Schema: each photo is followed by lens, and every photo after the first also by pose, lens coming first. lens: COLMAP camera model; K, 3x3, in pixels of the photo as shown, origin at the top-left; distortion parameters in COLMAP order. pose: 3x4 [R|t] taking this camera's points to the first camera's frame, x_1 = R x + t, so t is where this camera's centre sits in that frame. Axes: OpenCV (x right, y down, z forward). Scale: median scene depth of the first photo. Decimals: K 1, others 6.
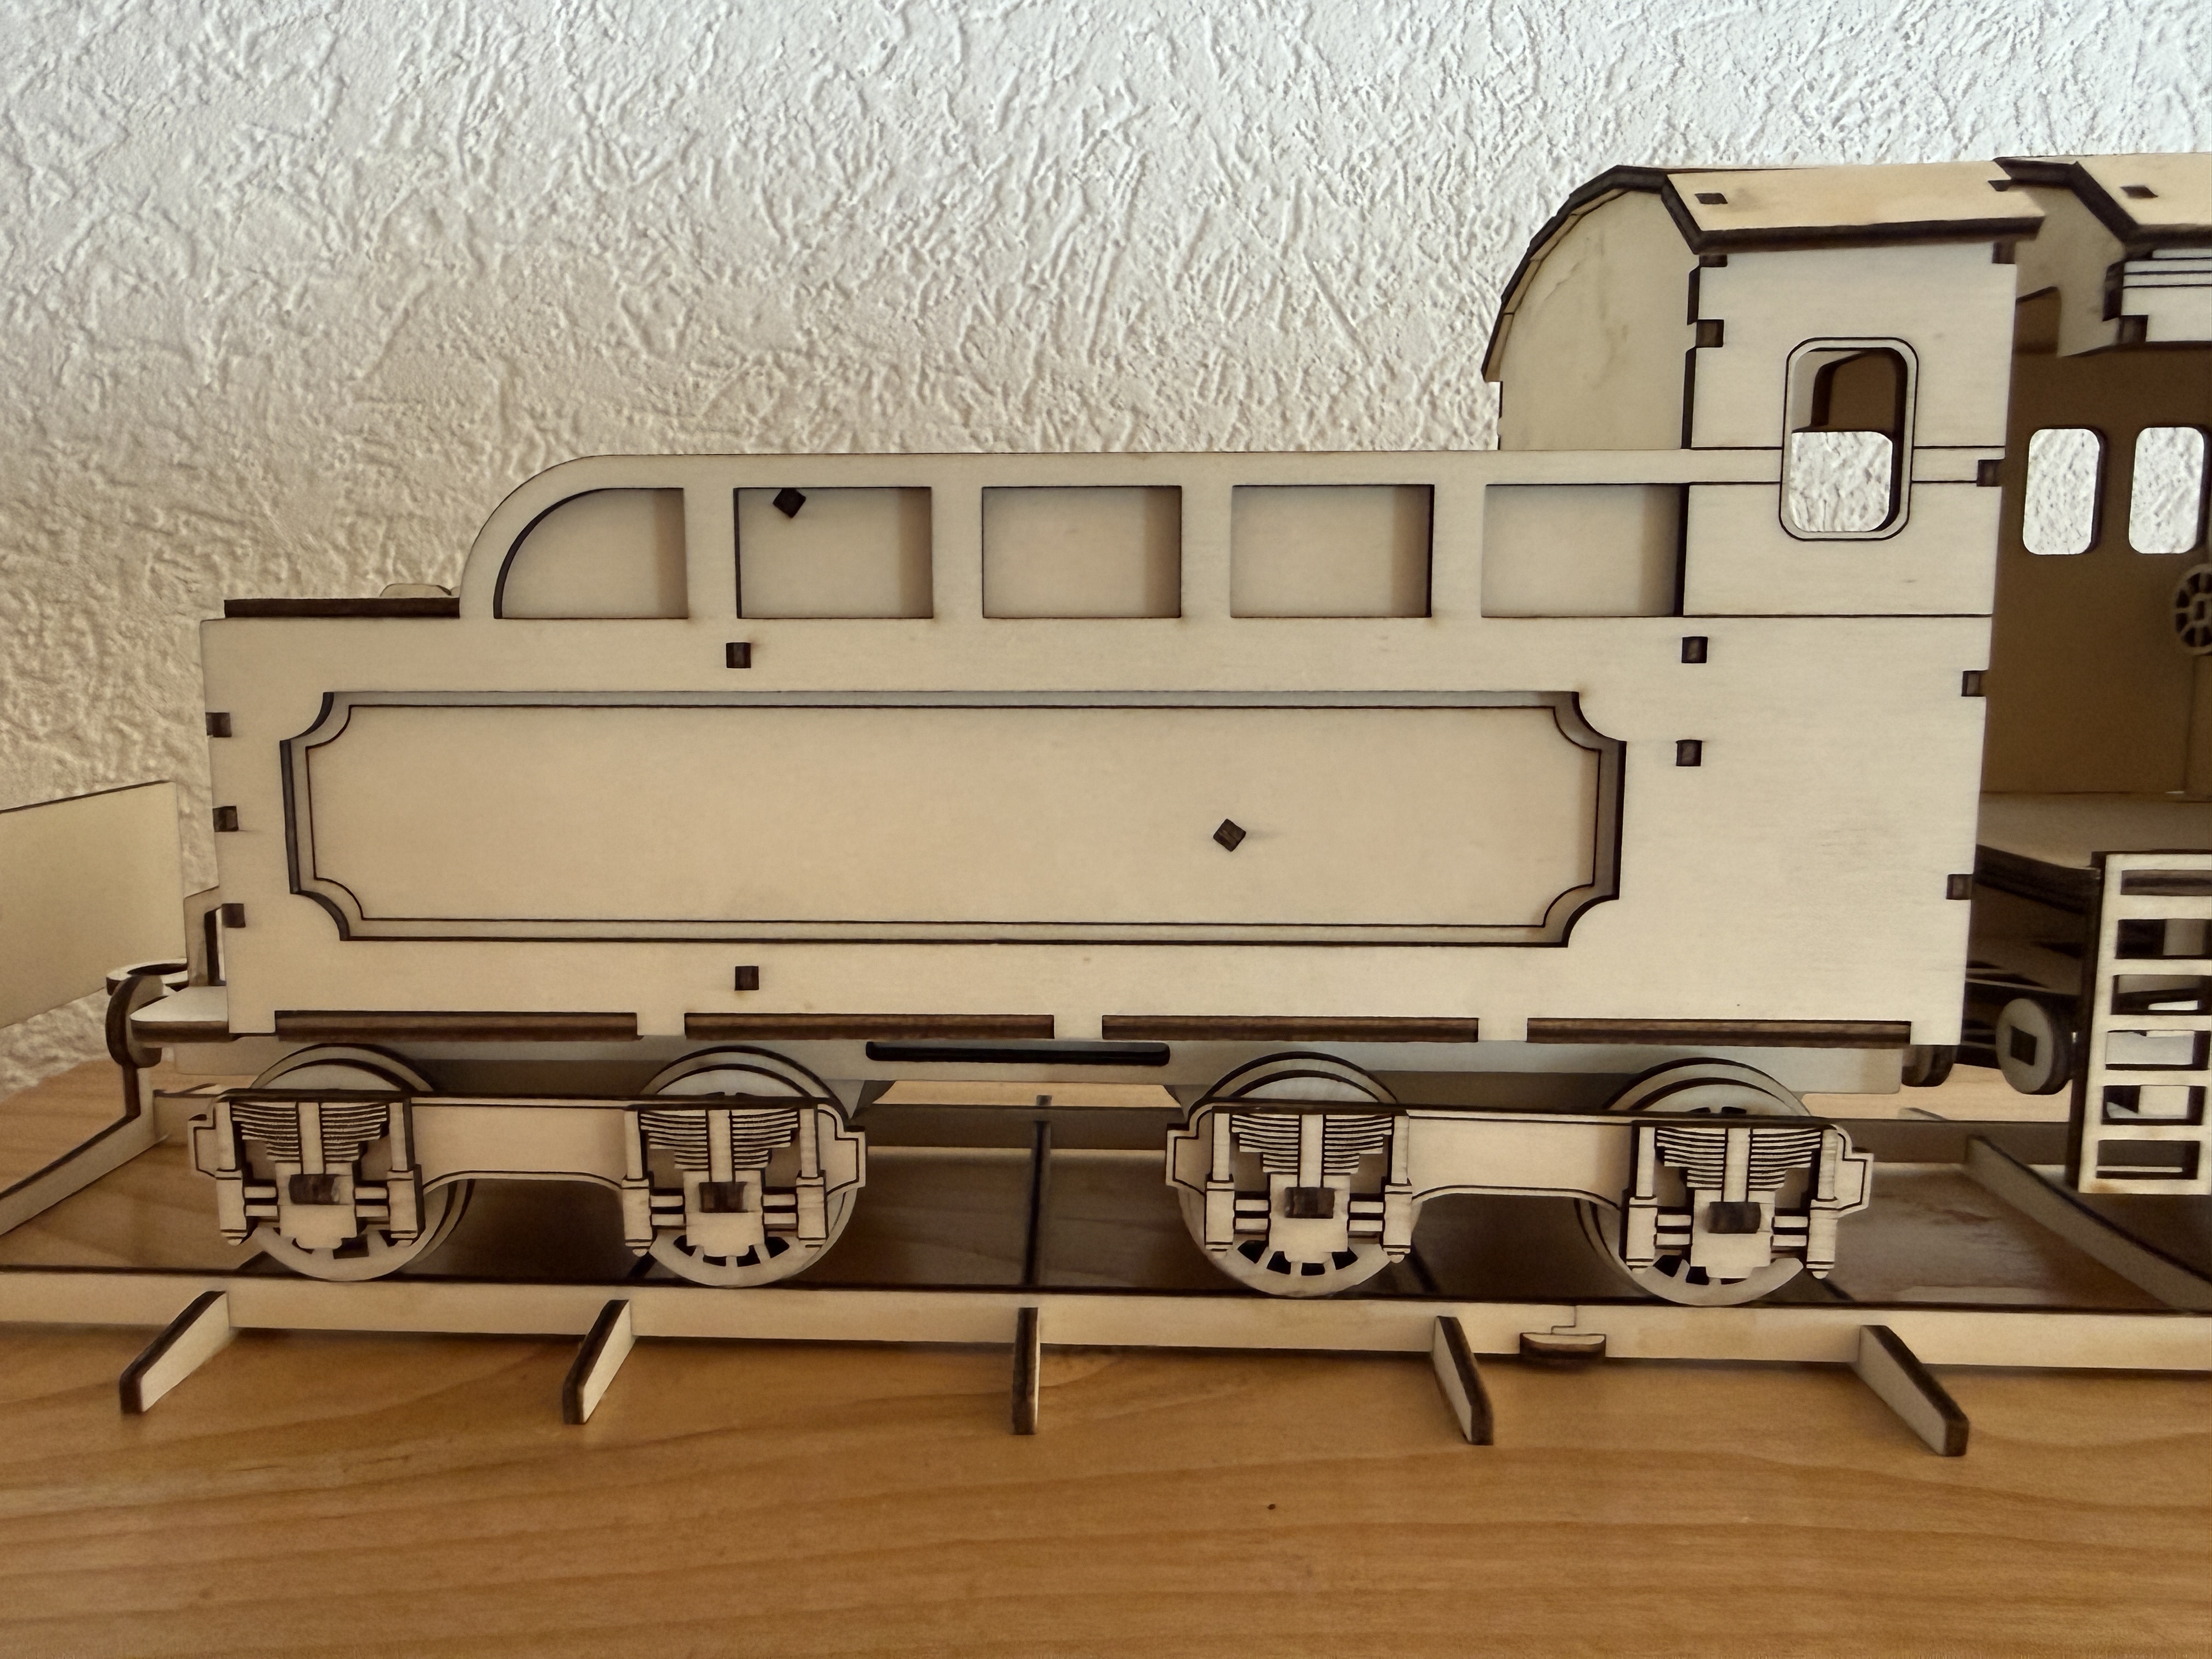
lens RADIAL K [[1548.6, 0, 1034.3], [0, 1548.6, 834.8], [0, 0, 1]] dist [0.012165, -0.008631]
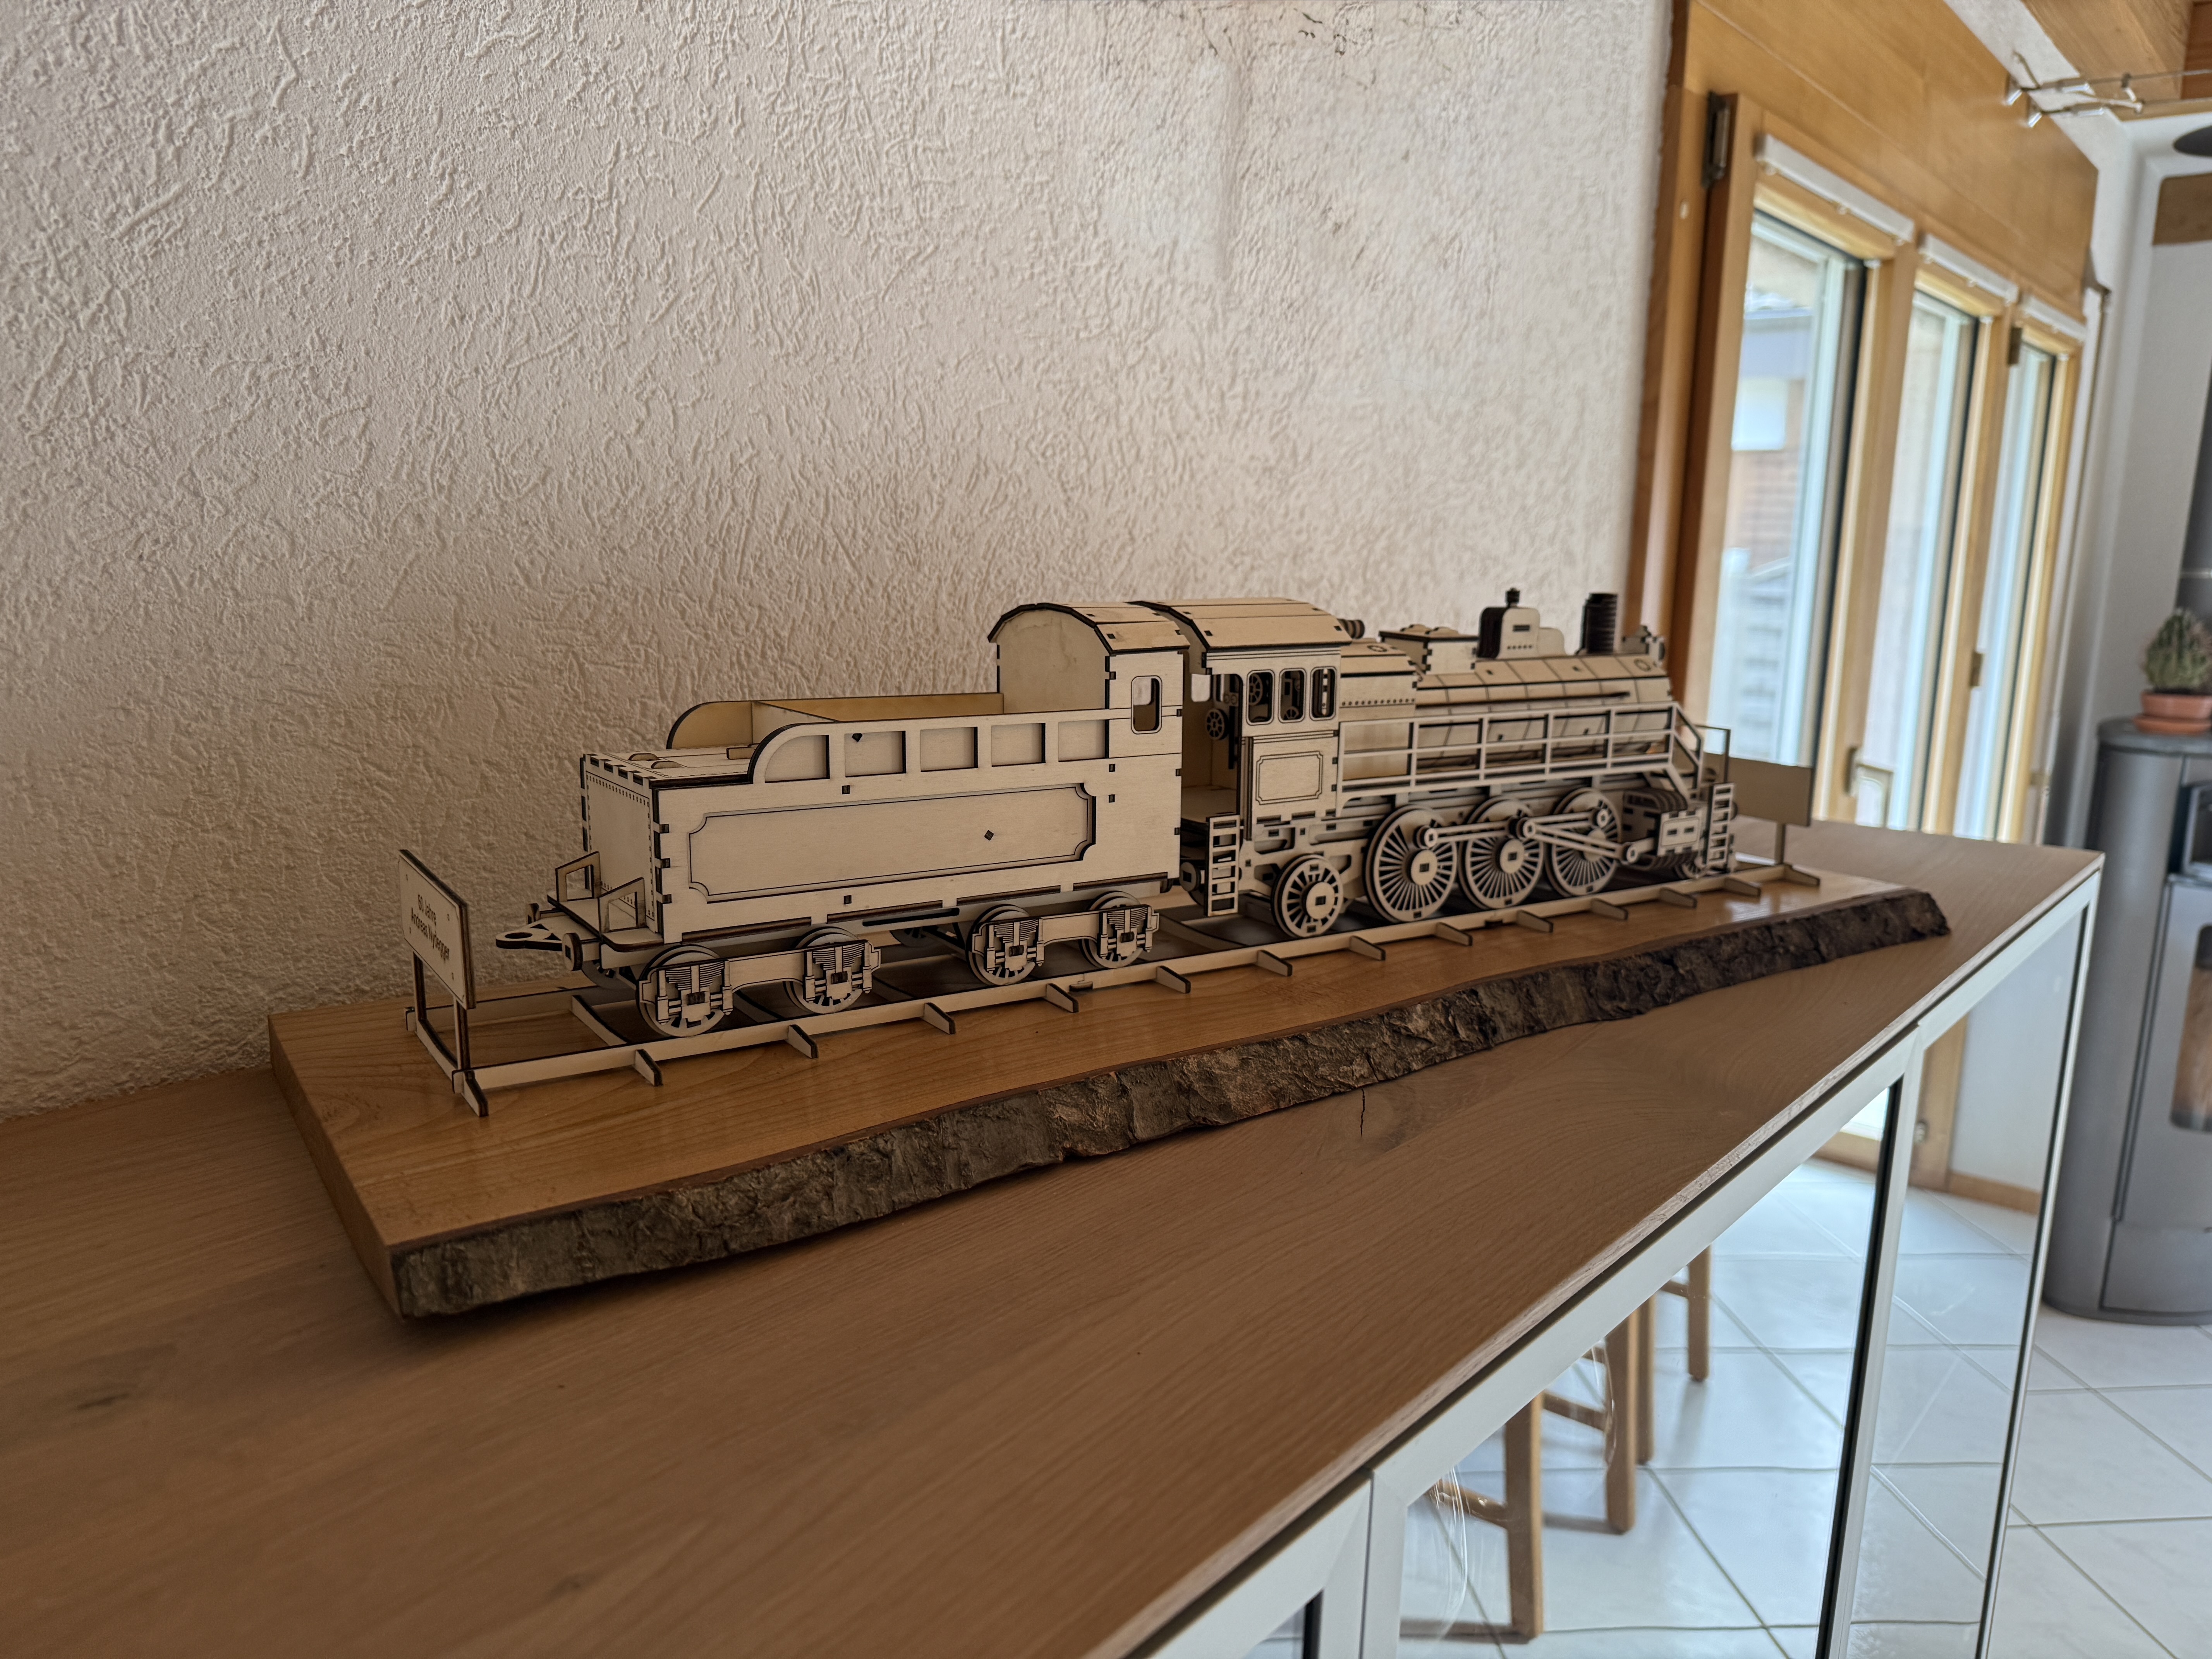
lens RADIAL K [[1548.6, 0, 1099.6], [0, 1548.6, 874.3], [0, 0, 1]] dist [0.012165, -0.008631]
pose [[0.810899, -0.105014, 0.575686, -0.786850], [0.064770, 0.993828, 0.090055, -0.098753], [-0.581590, -0.035738, 0.812697, -0.870378]]
